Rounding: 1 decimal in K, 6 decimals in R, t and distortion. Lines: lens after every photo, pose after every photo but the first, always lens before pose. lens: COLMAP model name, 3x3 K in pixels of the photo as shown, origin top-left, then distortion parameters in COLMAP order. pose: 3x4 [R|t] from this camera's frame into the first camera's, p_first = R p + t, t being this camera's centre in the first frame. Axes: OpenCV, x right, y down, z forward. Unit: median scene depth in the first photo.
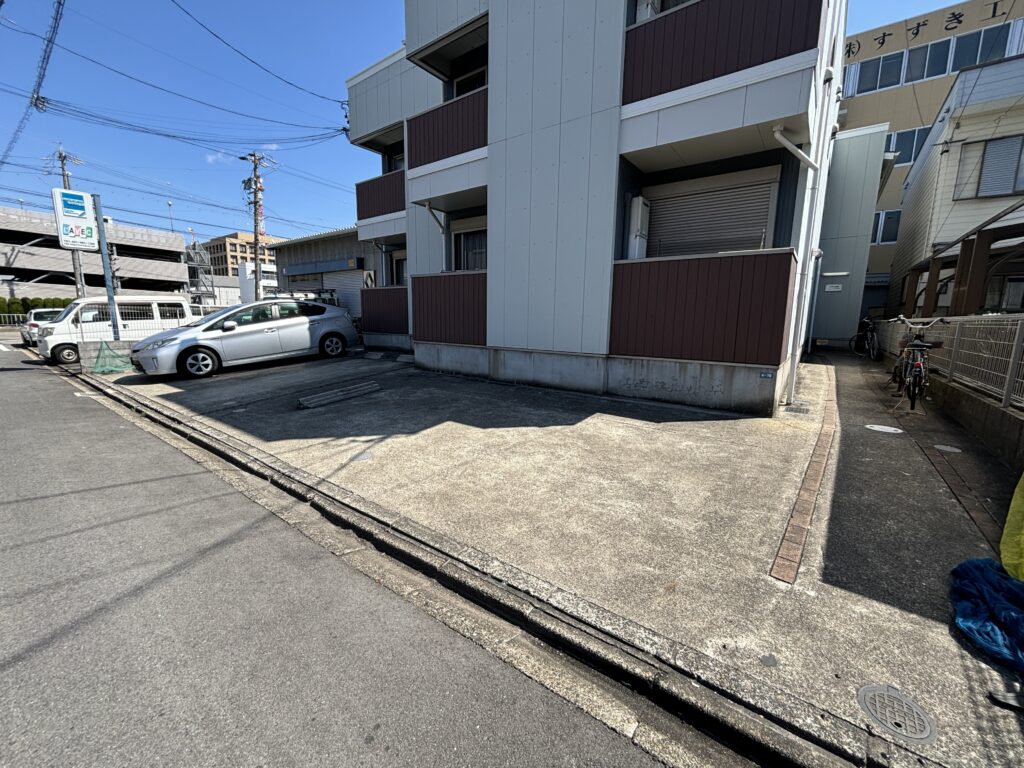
lens RADIAL K [[411.6, 0, 511.8], [0, 411.6, 383.0], [0, 0, 1]] dist [-0.001433, -0.000089]
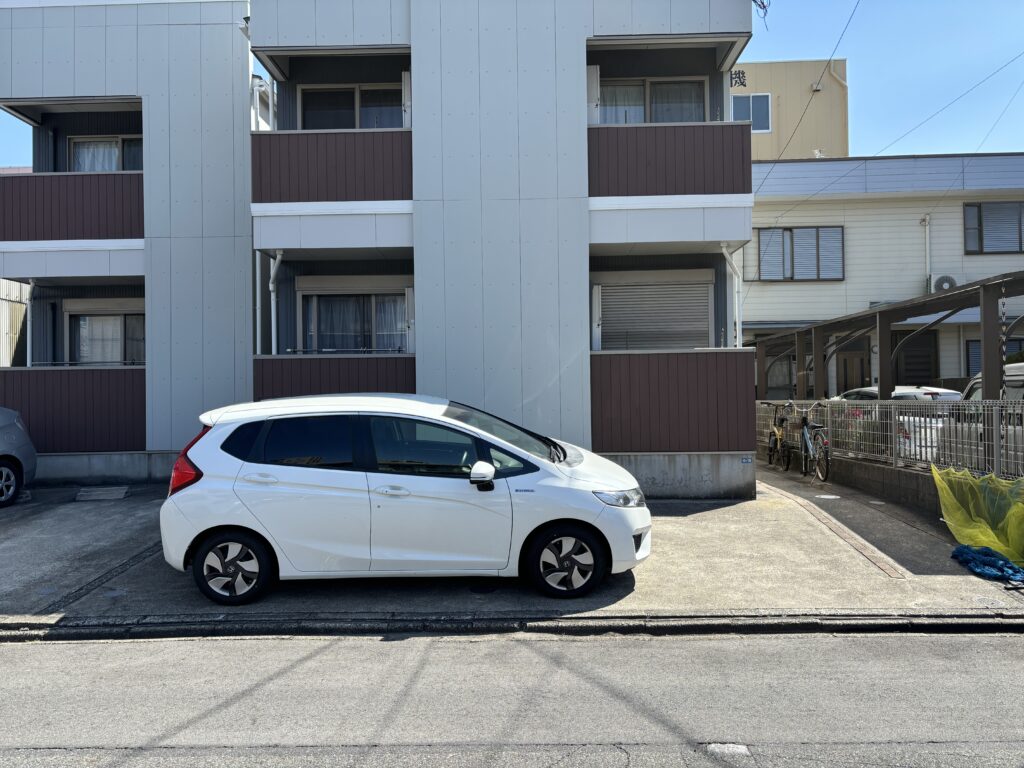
lens RADIAL K [[779.3, 0, 512.4], [0, 779.3, 382.8], [0, 0, 1]] dist [0.027760, -0.000907]
pose [[0.810414, -0.014778, 0.585671, -0.988265], [0.118915, 0.983021, -0.139743, -0.003979], [-0.573662, 0.182895, 0.798411, -0.296812]]
